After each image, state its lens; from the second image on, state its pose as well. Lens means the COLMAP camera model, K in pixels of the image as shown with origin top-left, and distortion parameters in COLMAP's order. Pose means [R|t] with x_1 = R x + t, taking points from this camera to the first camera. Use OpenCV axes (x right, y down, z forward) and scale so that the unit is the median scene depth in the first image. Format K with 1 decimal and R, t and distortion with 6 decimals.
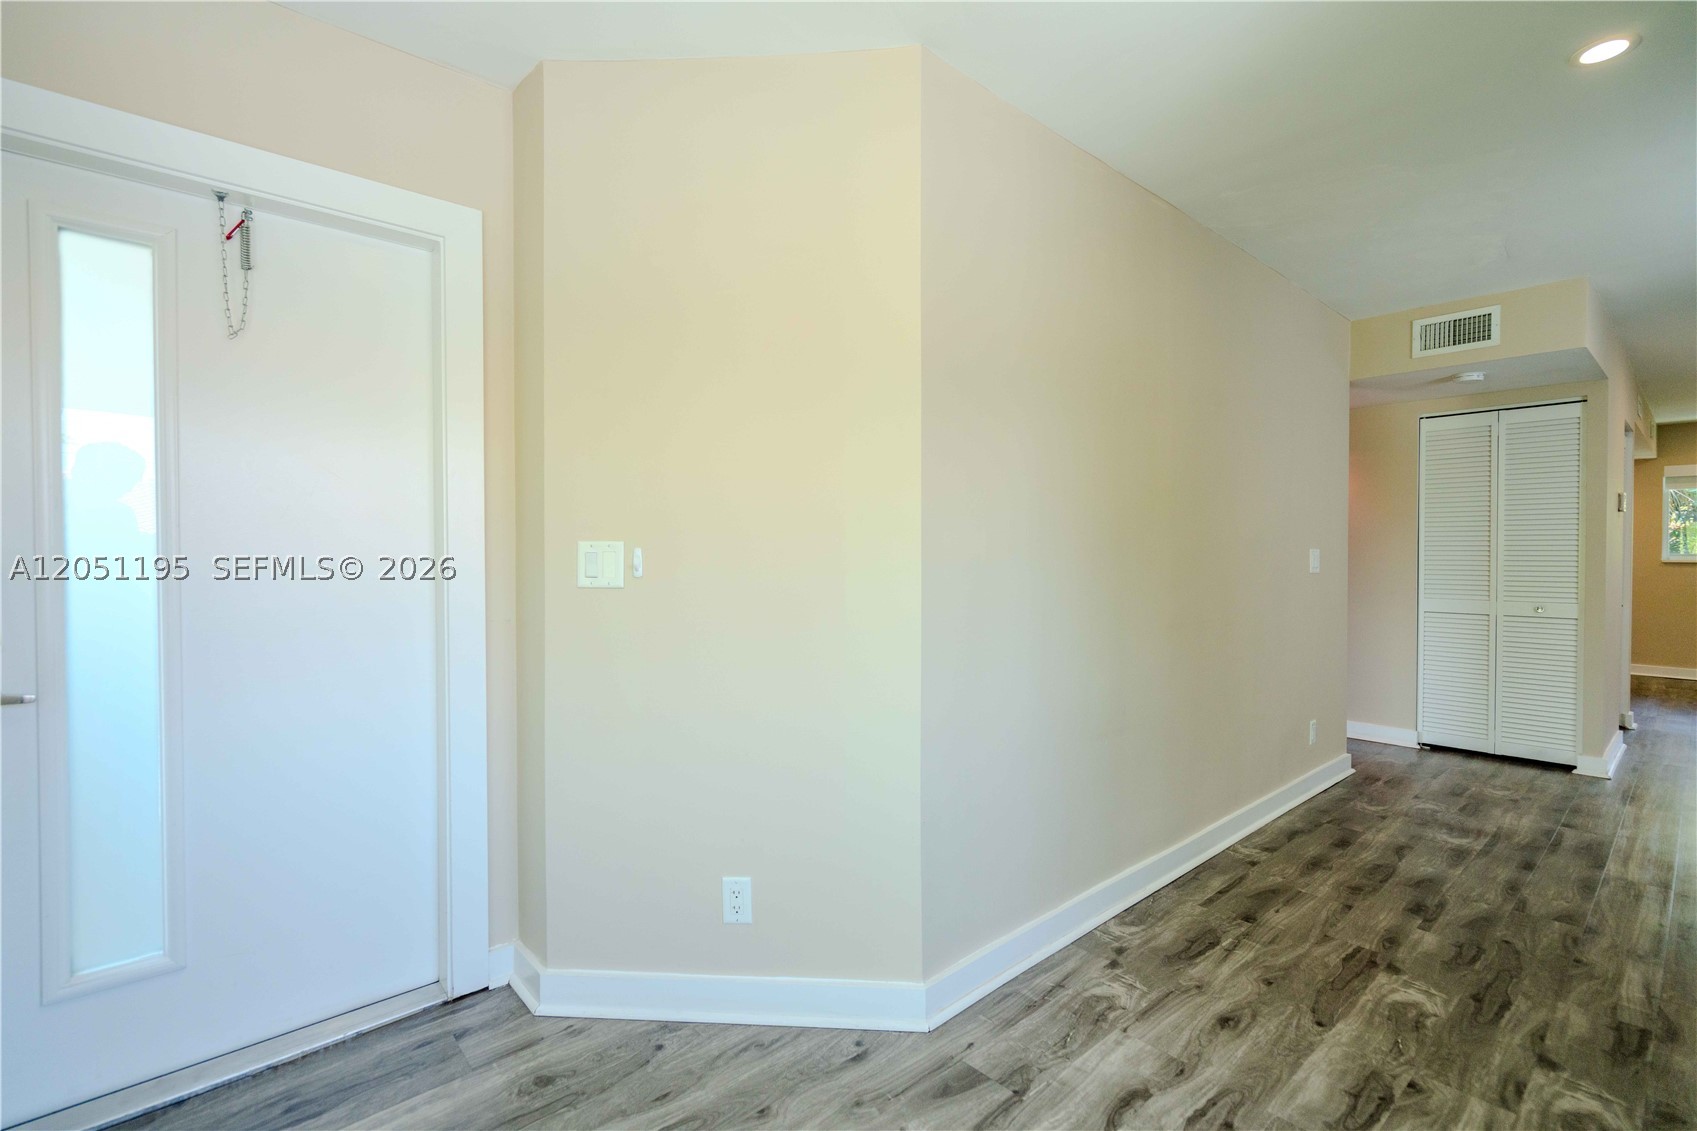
lens RADIAL K [[782.9, 0, 853.9], [0, 782.9, 563.7], [0, 0, 1]] dist [0.001000, 0.000487]
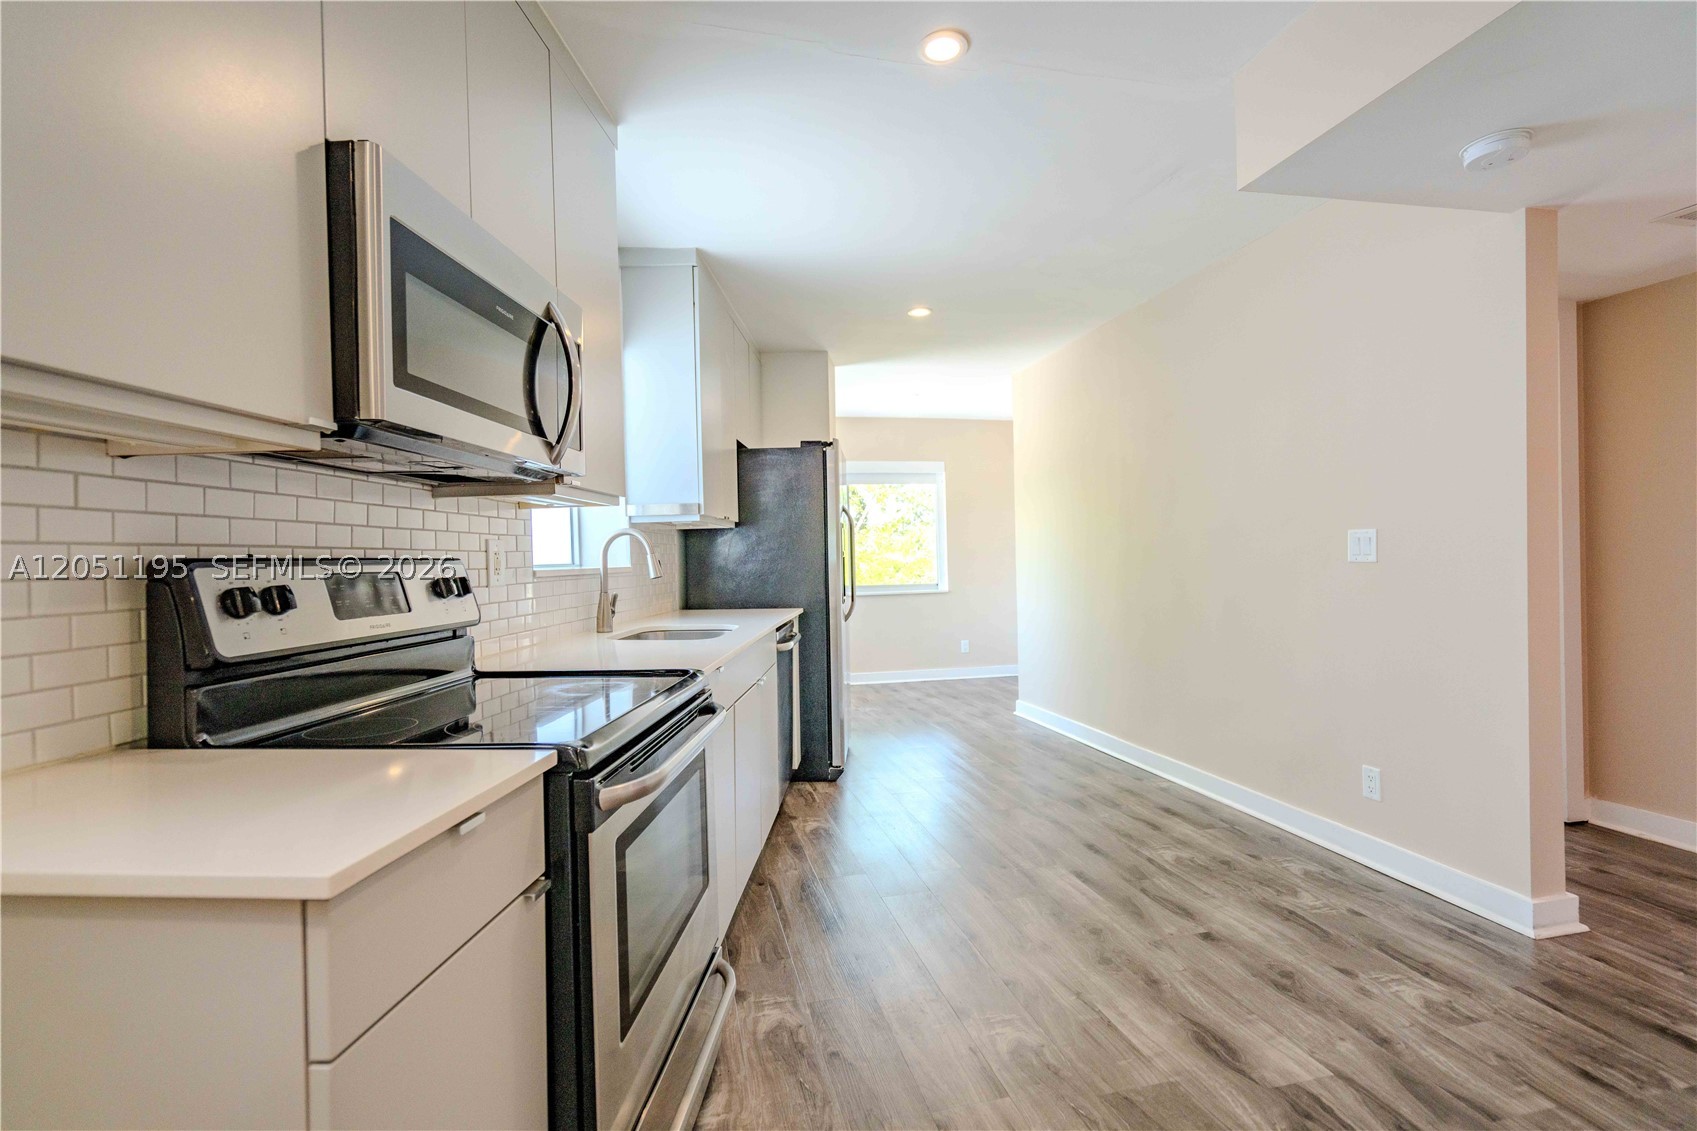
lens RADIAL K [[782.9, 0, 853.9], [0, 782.9, 563.7], [0, 0, 1]] dist [0.001000, 0.000487]
pose [[-0.471850, 0.026469, -0.881281, 1.738387], [0.017965, 0.999630, 0.020405, -0.017785], [0.881496, -0.006204, -0.472151, 1.099502]]
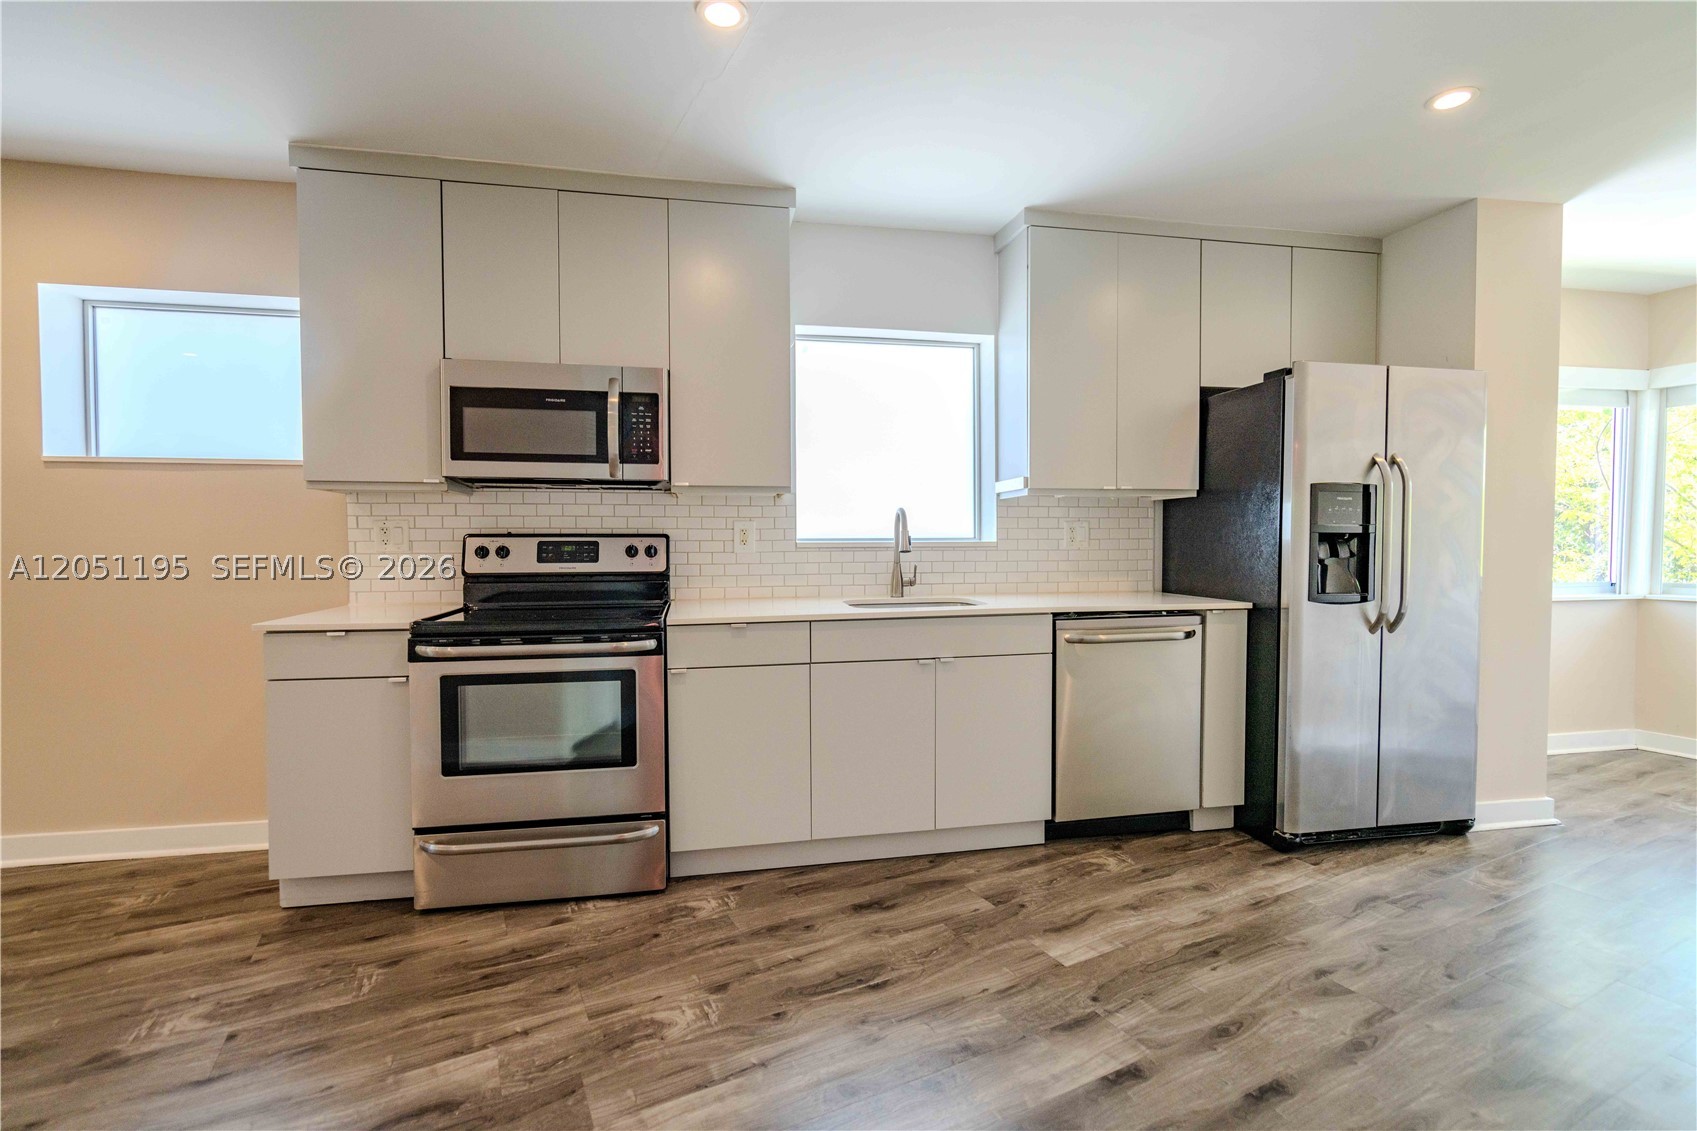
lens RADIAL K [[792.5, 0, 869.1], [0, 792.5, 568.4], [0, 0, 1]] dist [-0.002271, -0.000351]
pose [[-0.968160, 0.006040, 0.250258, 0.897807], [0.015311, 0.999266, 0.035116, -0.003691], [-0.249862, 0.037830, -0.967542, 1.442461]]
